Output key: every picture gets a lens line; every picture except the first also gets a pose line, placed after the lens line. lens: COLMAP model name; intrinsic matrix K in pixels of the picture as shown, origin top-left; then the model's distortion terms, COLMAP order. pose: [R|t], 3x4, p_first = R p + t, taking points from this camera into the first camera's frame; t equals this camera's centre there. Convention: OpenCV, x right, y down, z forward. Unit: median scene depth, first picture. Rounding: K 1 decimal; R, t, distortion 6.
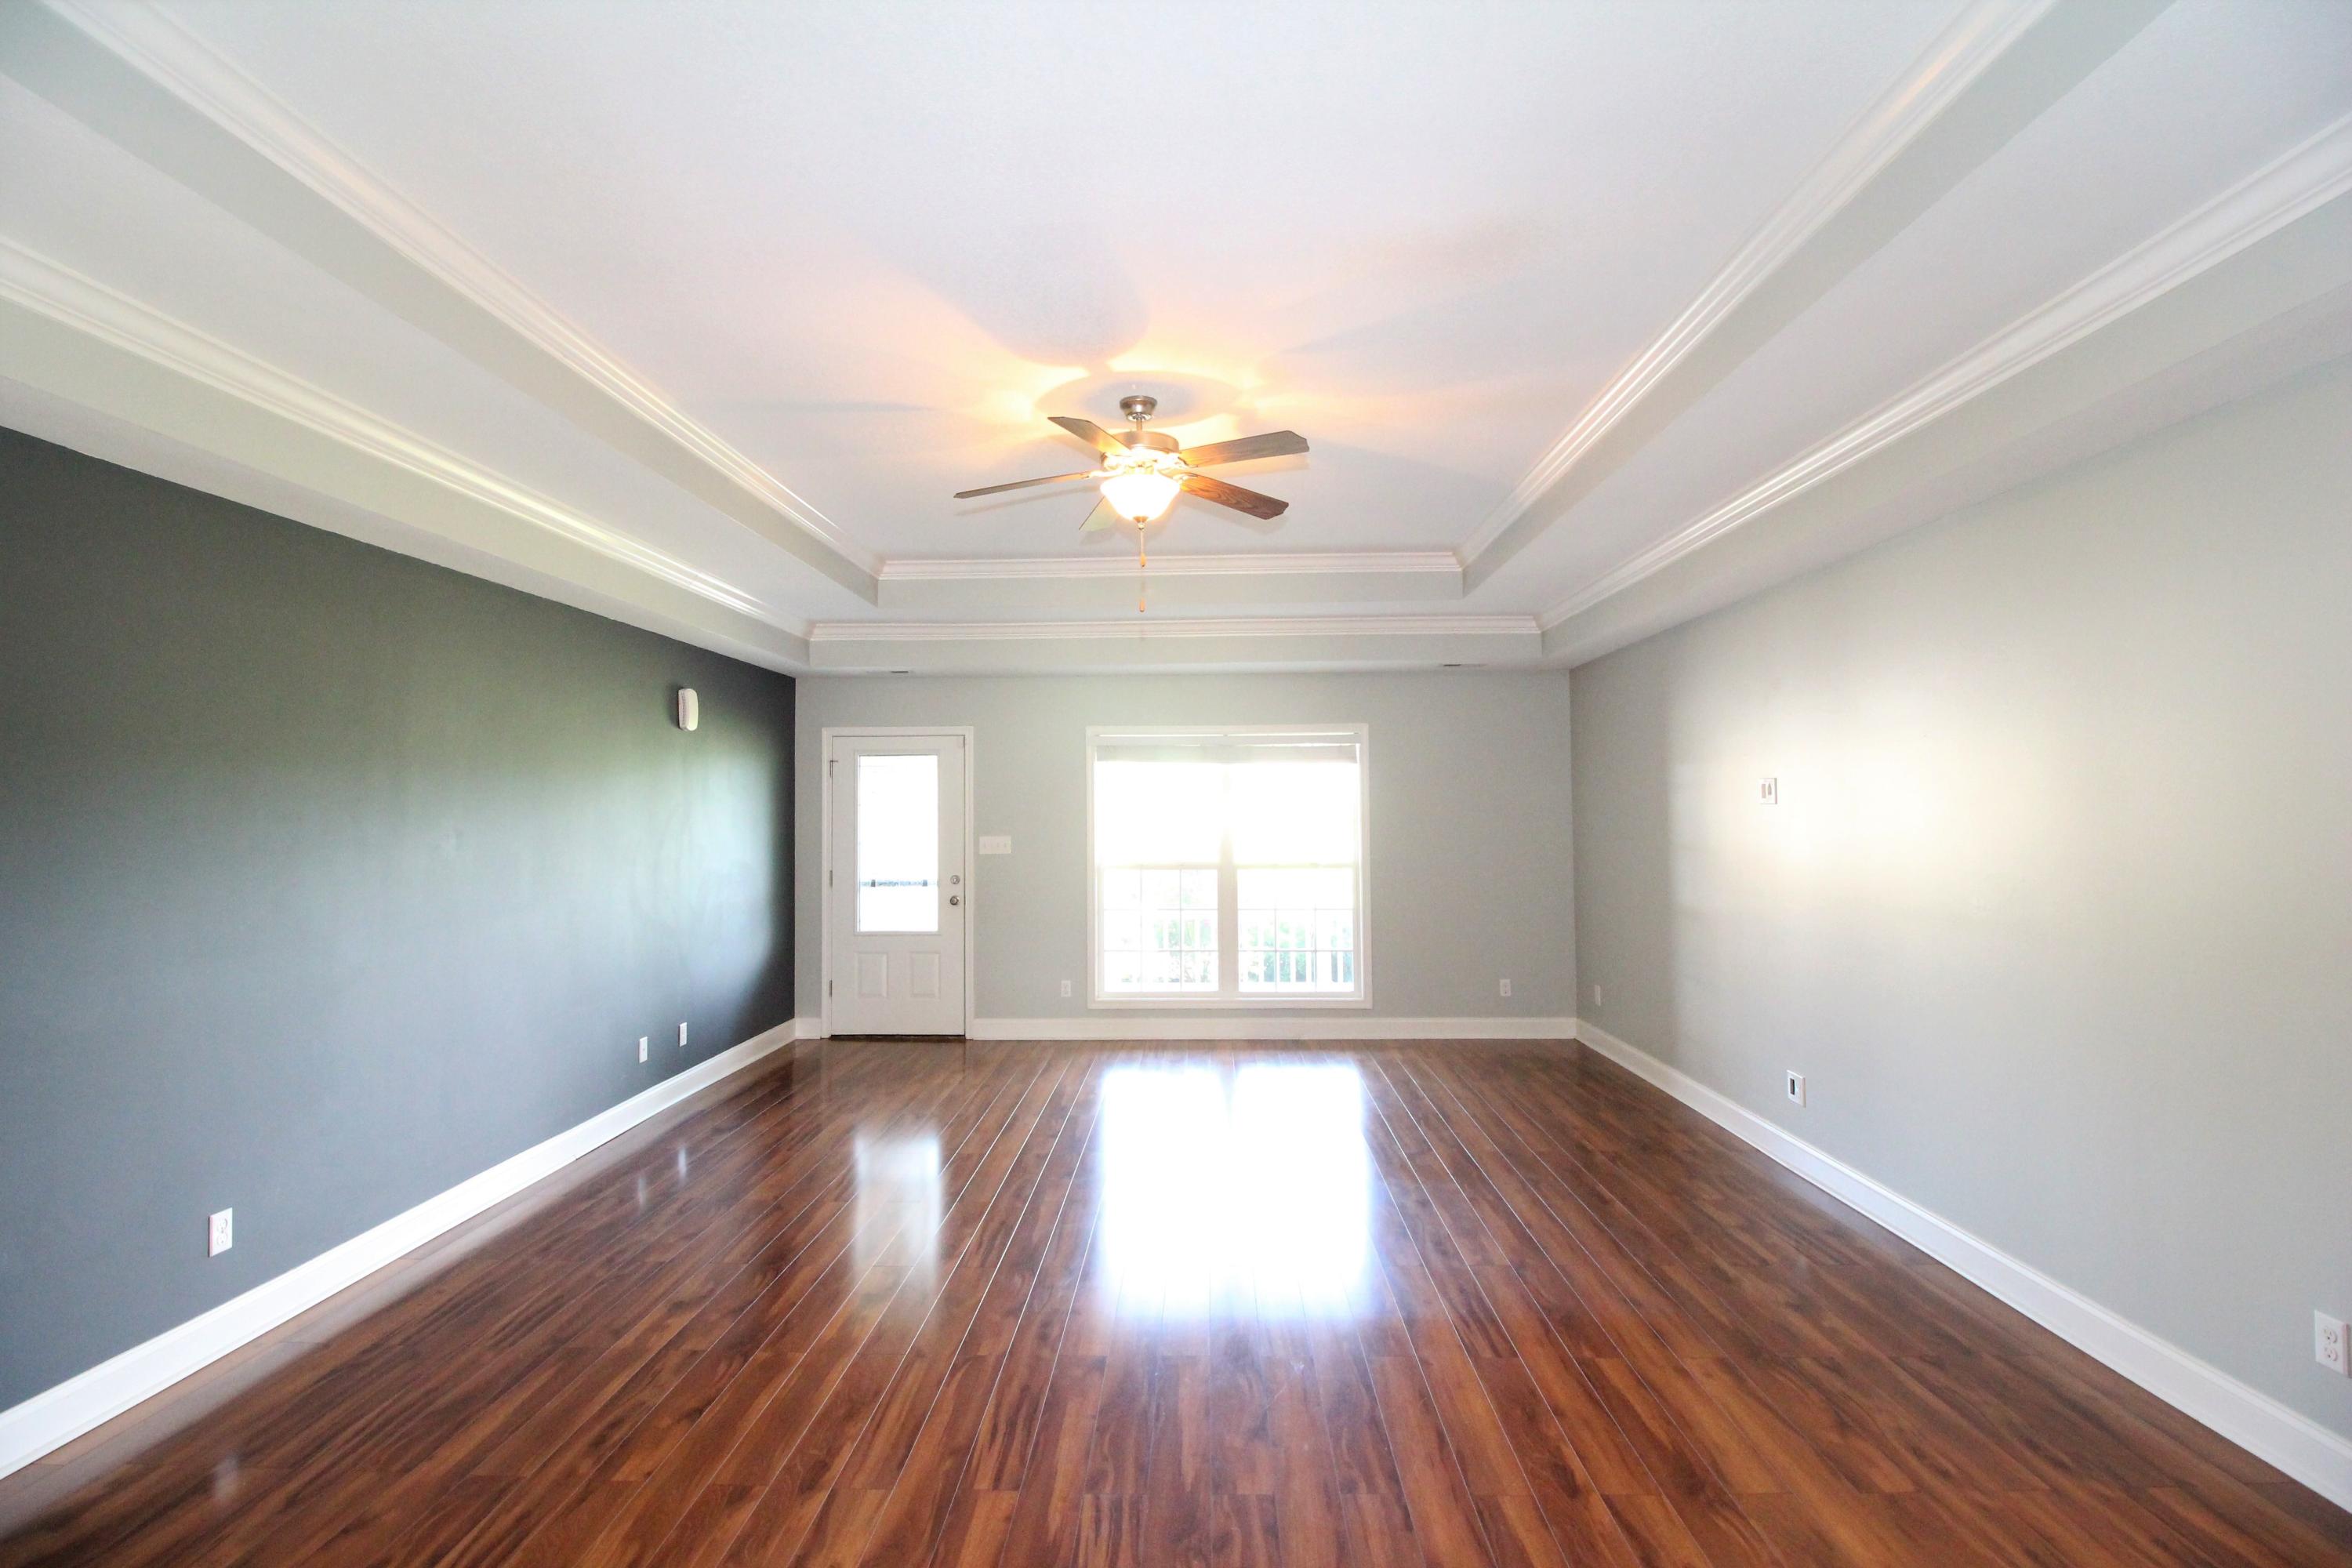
lens RADIAL K [[1084.5, 0, 1169.2], [0, 1084.5, 771.6], [0, 0, 1]] dist [-0.003275, -0.011403]
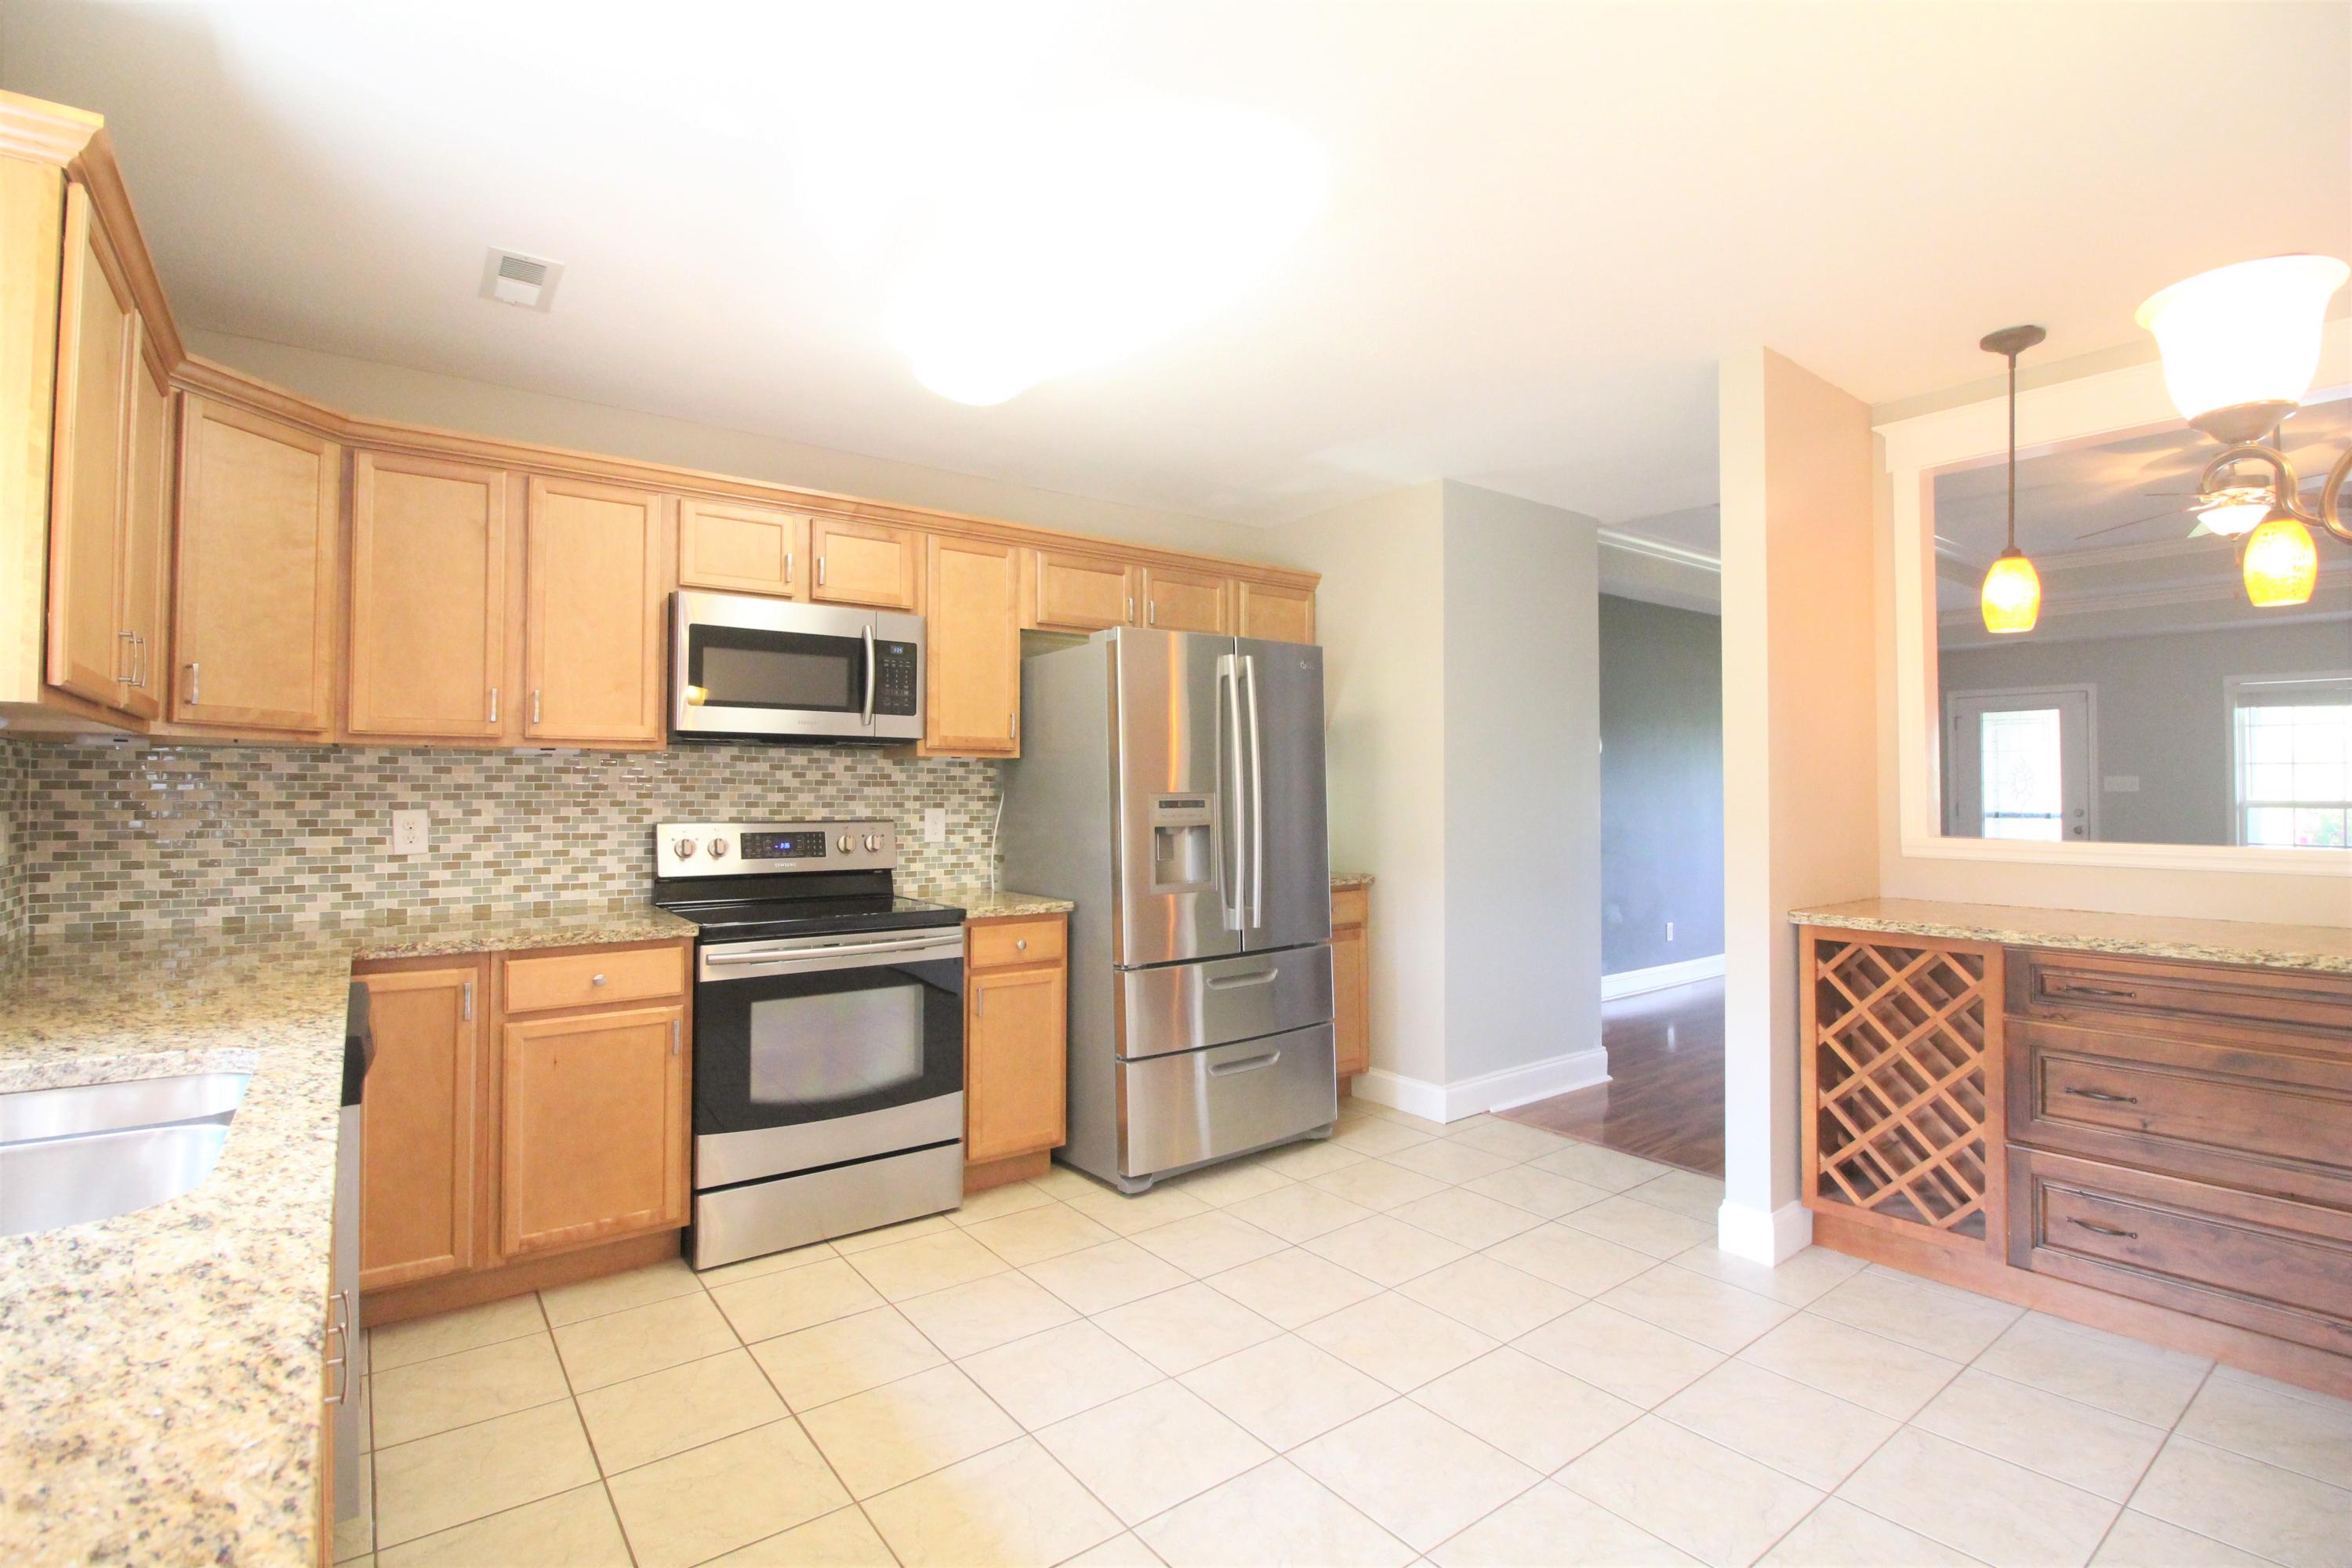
lens RADIAL K [[1084.5, 0, 1177.7], [0, 1084.5, 770.7], [0, 0, 1]] dist [-0.003275, -0.011403]
pose [[0.630530, -0.005680, -0.776144, 0.106904], [0.021718, 0.999711, 0.010327, 0.021394], [0.775861, -0.023368, 0.630471, -0.571303]]
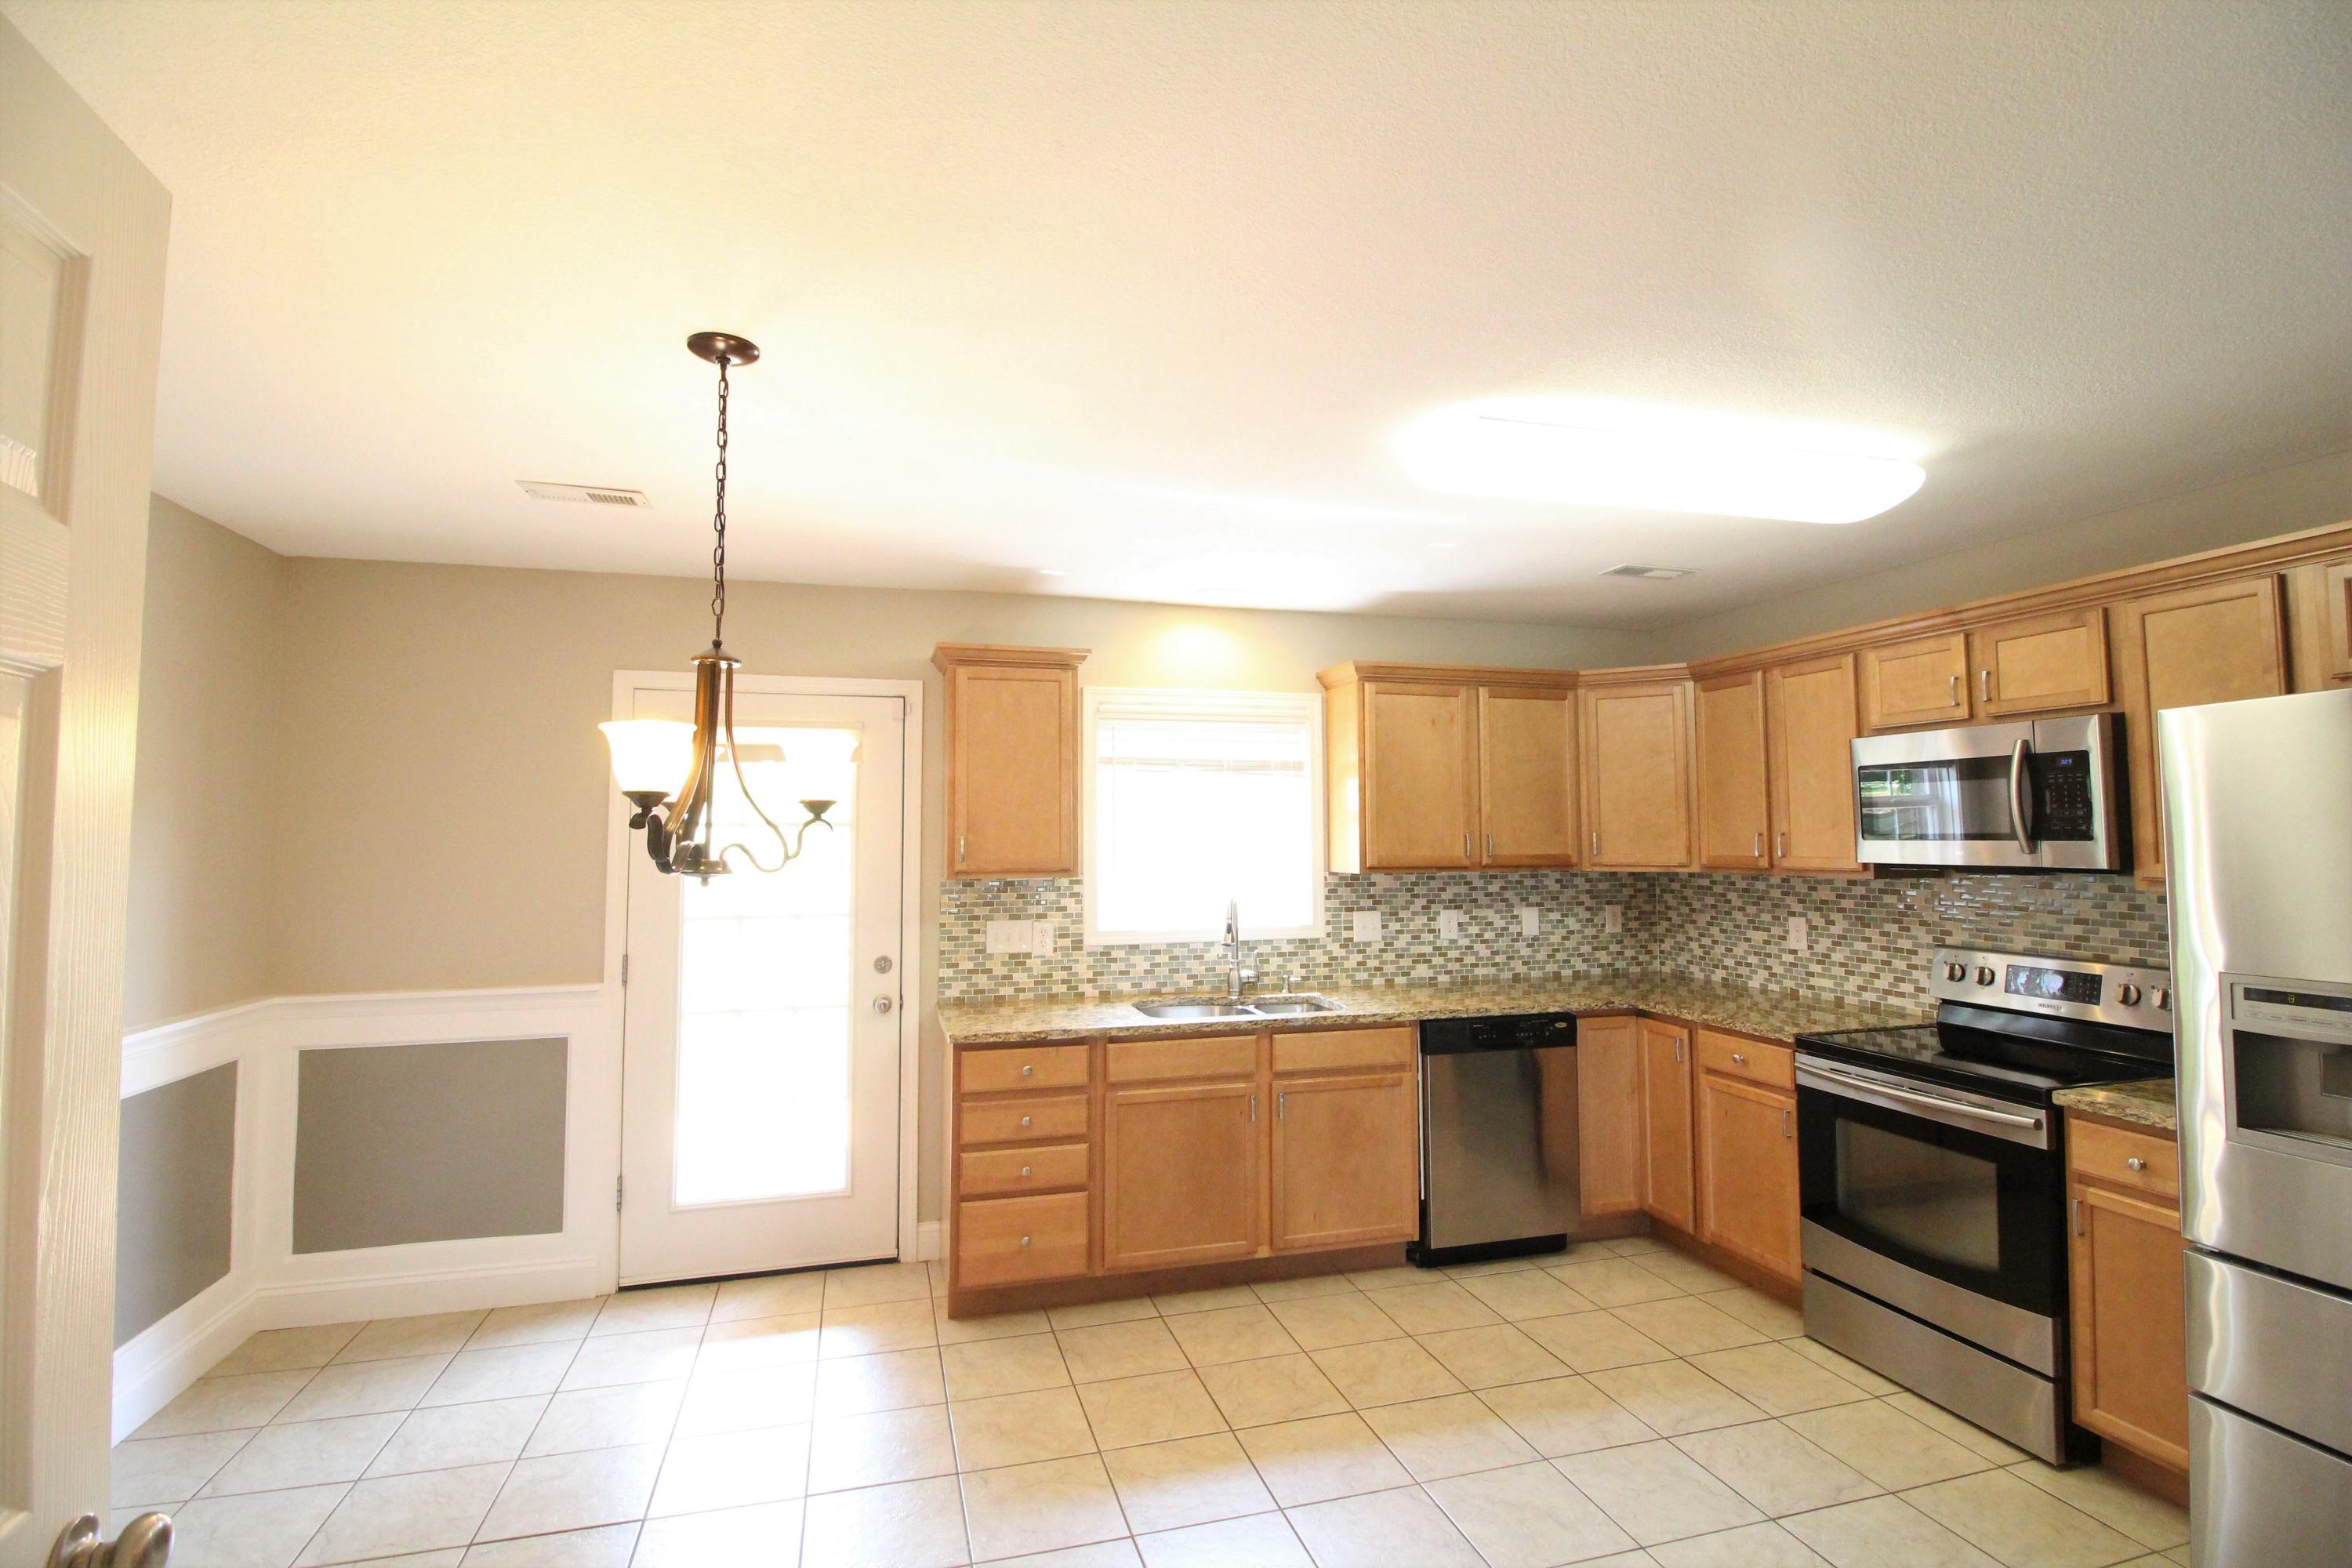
lens RADIAL K [[1084.5, 0, 1175.3], [0, 1084.5, 771.1], [0, 0, 1]] dist [-0.003275, -0.011403]
pose [[-0.951798, -0.004306, -0.306696, 0.083614], [0.024747, 0.995564, -0.090776, -0.000581], [0.305727, -0.093990, -0.947469, -0.046943]]
